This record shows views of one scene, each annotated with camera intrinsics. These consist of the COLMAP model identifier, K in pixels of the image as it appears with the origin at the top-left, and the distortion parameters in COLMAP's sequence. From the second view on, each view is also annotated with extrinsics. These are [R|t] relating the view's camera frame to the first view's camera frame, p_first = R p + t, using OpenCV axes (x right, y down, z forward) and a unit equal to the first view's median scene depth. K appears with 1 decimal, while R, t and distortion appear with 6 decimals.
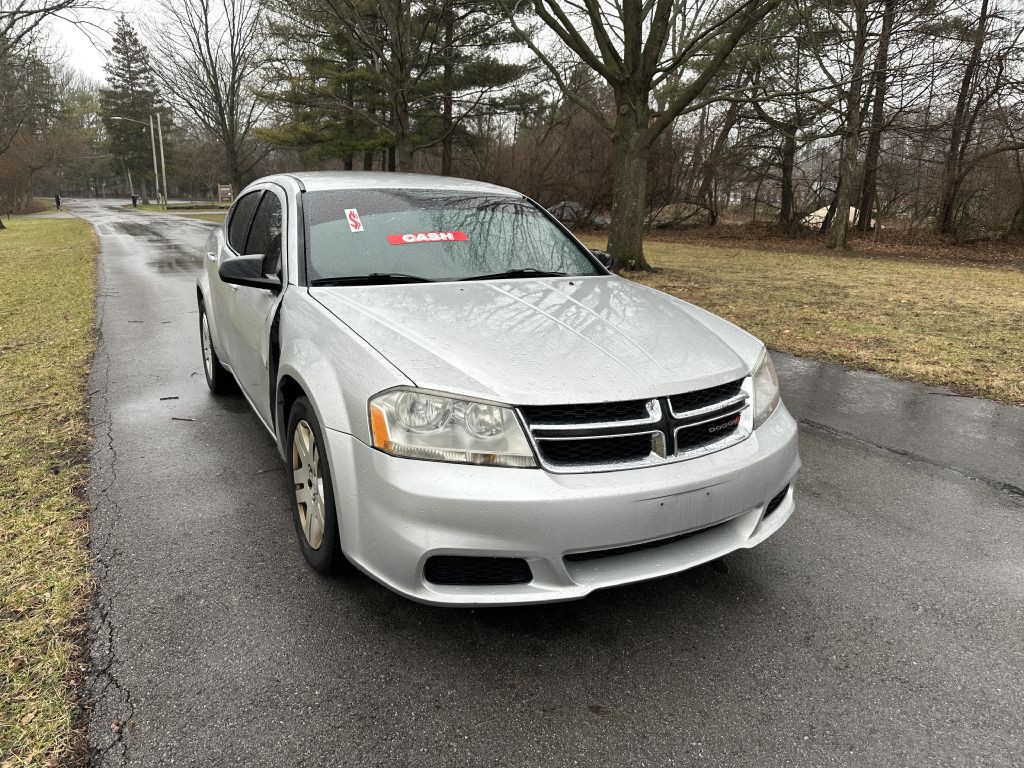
lens RADIAL K [[726.5, 0, 507.8], [0, 726.5, 379.6], [0, 0, 1]] dist [0.026132, -0.033851]
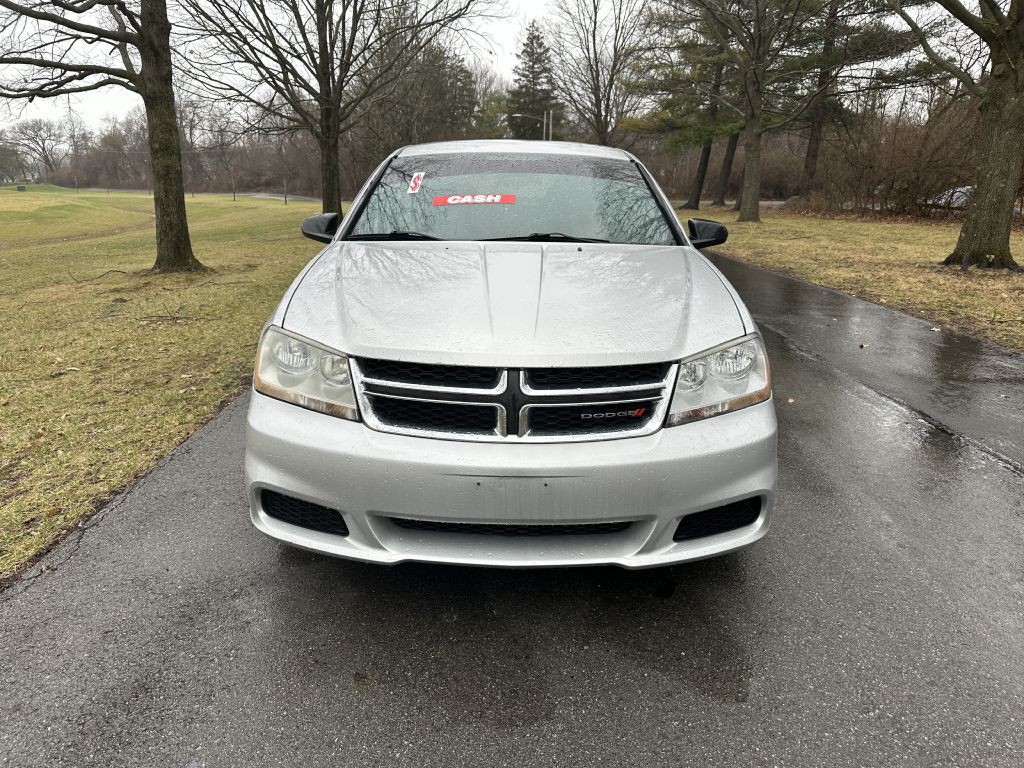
lens RADIAL K [[726.5, 0, 507.8], [0, 726.5, 378.6], [0, 0, 1]] dist [0.026132, -0.033851]
pose [[0.882195, 0.118222, -0.455801, 0.090350], [-0.111980, 0.992873, 0.040789, 0.000396], [0.457375, 0.015057, 0.889146, 0.030965]]
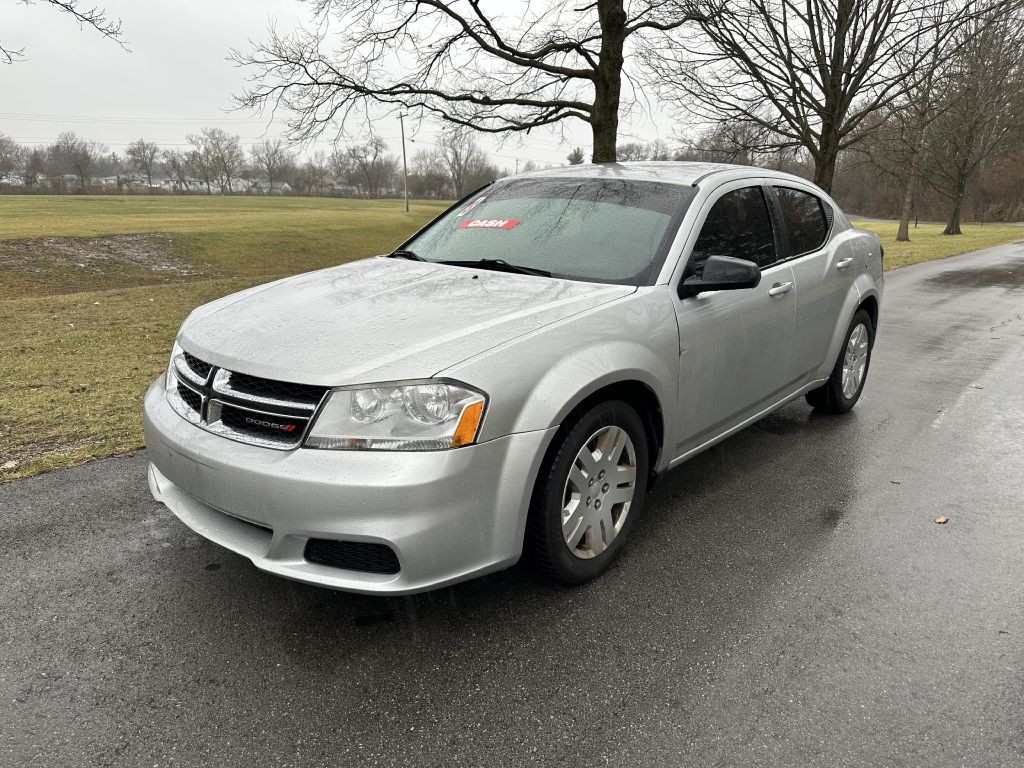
lens RADIAL K [[726.5, 0, 511.6], [0, 726.5, 390.4], [0, 0, 1]] dist [0.026132, -0.033851]
pose [[0.351199, 0.240751, -0.904819, 0.195152], [-0.237704, 0.957641, 0.162543, -0.031707], [0.905625, 0.157994, 0.393550, 0.145242]]
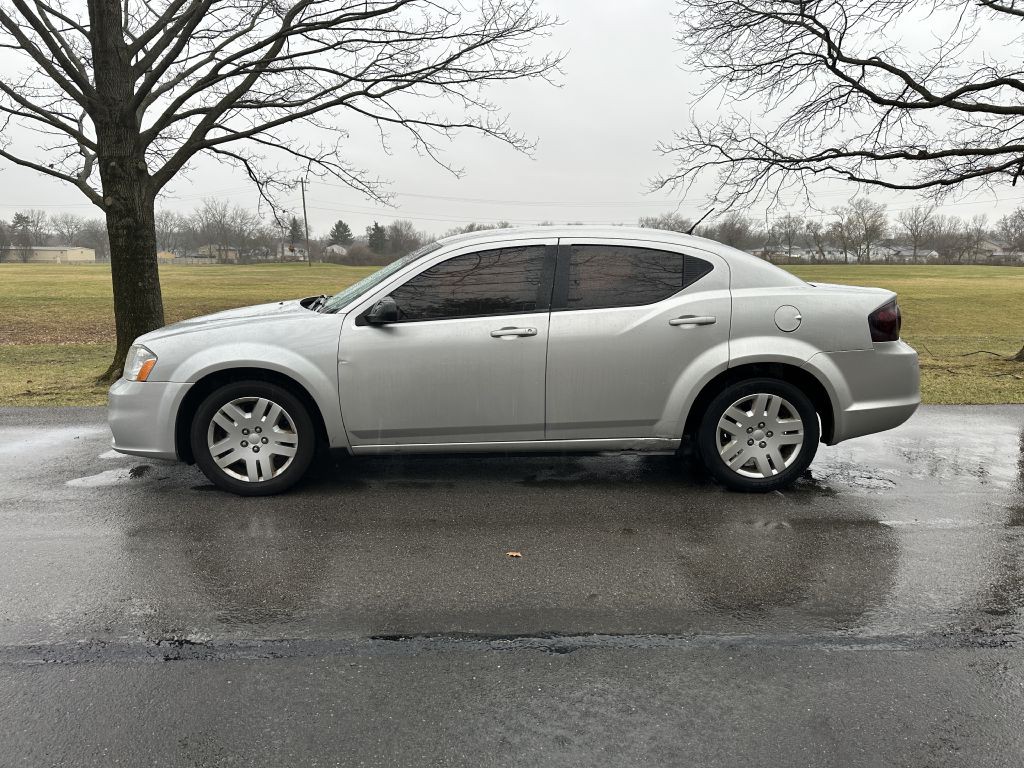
lens RADIAL K [[726.5, 0, 512.4], [0, 726.5, 383.6], [0, 0, 1]] dist [0.026132, -0.033851]
pose [[-0.458236, 0.142345, -0.877359, 0.239276], [-0.217693, 0.939055, 0.266054, -0.095893], [0.861760, 0.312910, -0.399321, 0.414284]]
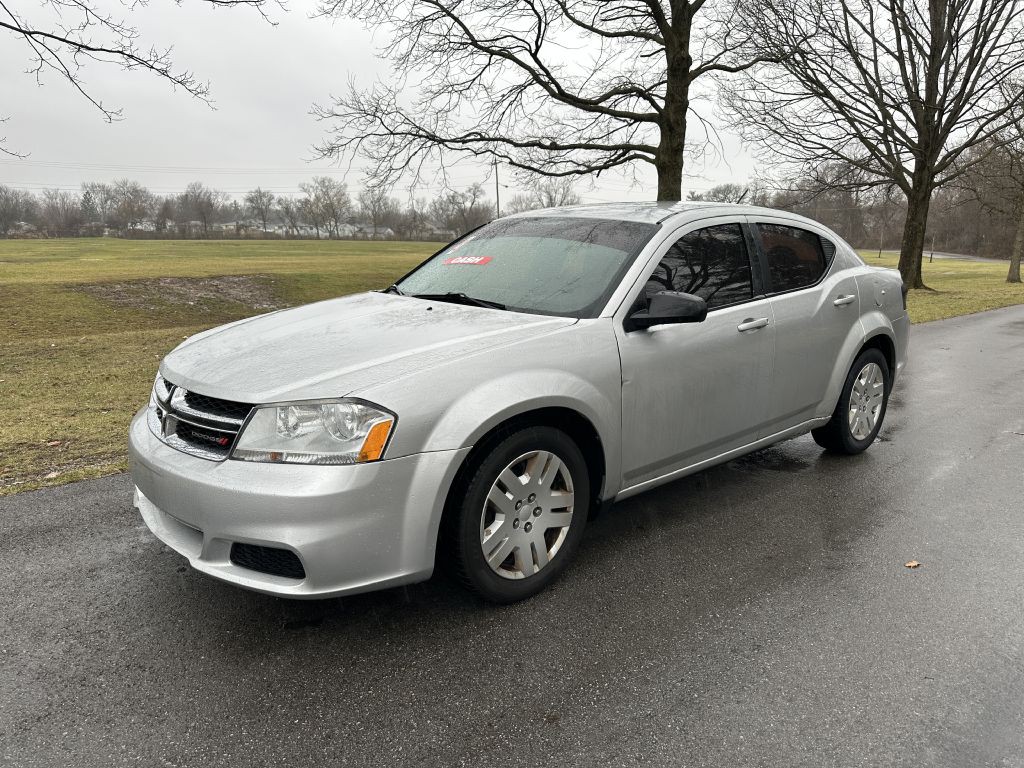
lens RADIAL K [[726.5, 0, 510.4], [0, 726.5, 394.8], [0, 0, 1]] dist [0.026132, -0.033851]
pose [[0.225188, 0.201789, -0.953190, 0.215025], [-0.241317, 0.959387, 0.146091, -0.038785], [0.943958, 0.197123, 0.264738, 0.178224]]
